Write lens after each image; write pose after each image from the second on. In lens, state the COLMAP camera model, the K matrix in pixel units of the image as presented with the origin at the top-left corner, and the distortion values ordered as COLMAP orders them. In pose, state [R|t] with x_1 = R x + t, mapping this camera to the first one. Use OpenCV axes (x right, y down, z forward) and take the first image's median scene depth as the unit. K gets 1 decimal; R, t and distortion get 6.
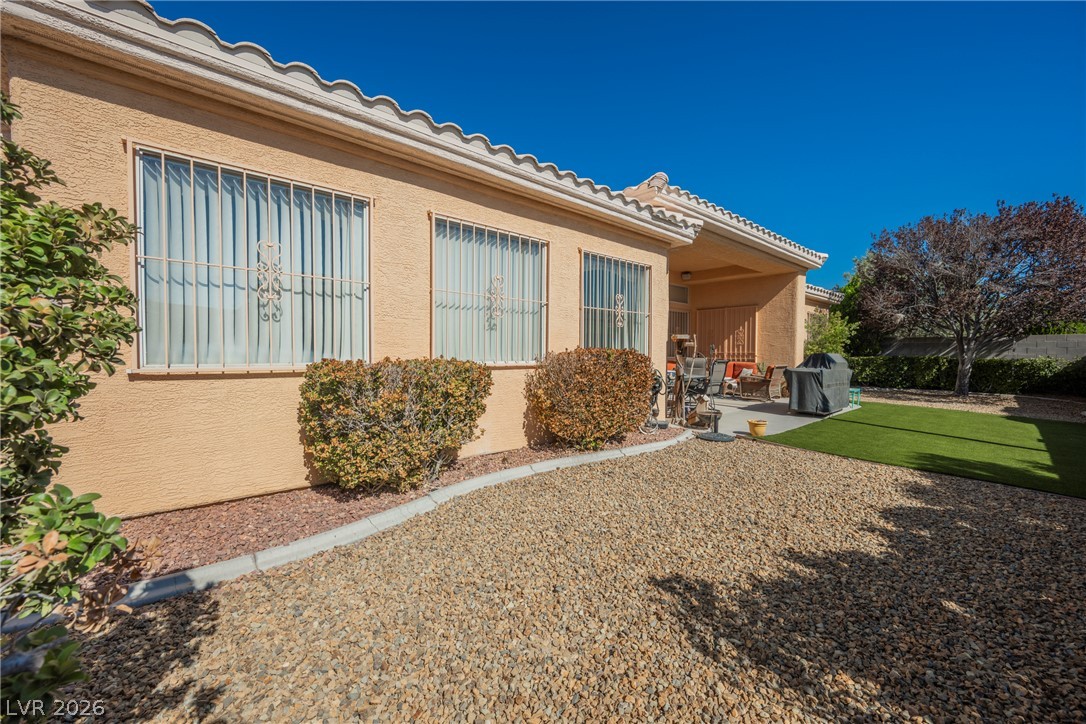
lens RADIAL K [[422.8, 0, 543.0], [0, 422.8, 362.0], [0, 0, 1]] dist [-0.003298, 0.000462]
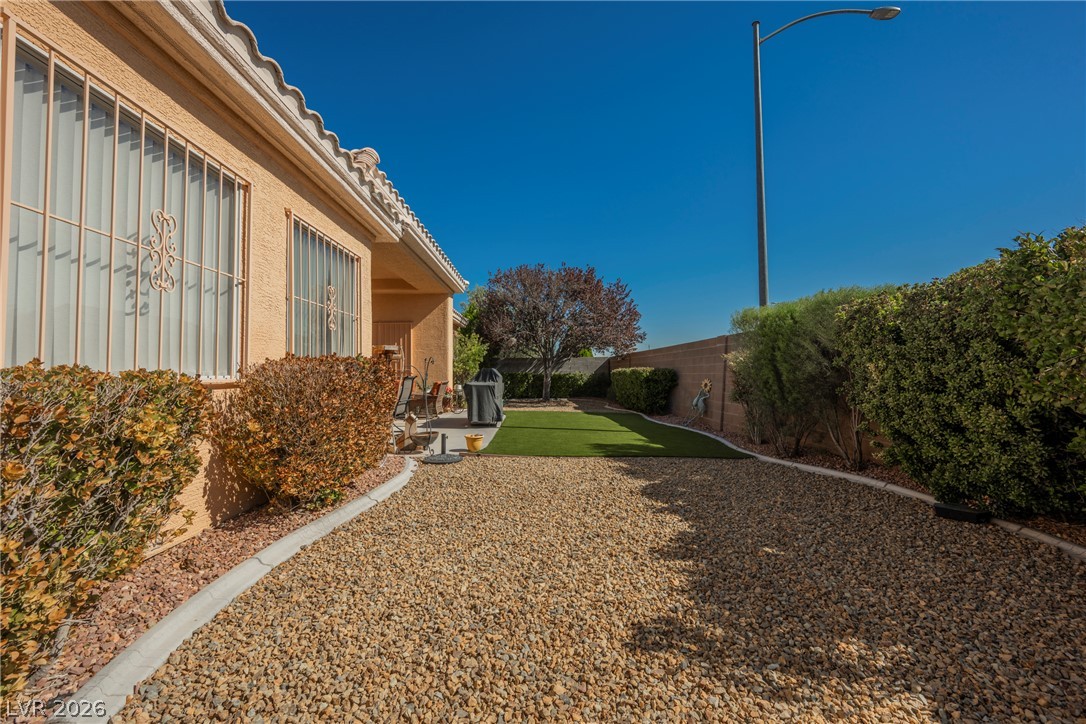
lens RADIAL K [[437.6, 0, 543.4], [0, 437.6, 358.5], [0, 0, 1]] dist [-0.000068, -0.000019]
pose [[0.636241, 0.013852, 0.771366, -0.134900], [0.032633, 0.998461, -0.044846, 0.010038], [-0.770800, 0.053705, 0.634810, 0.179493]]
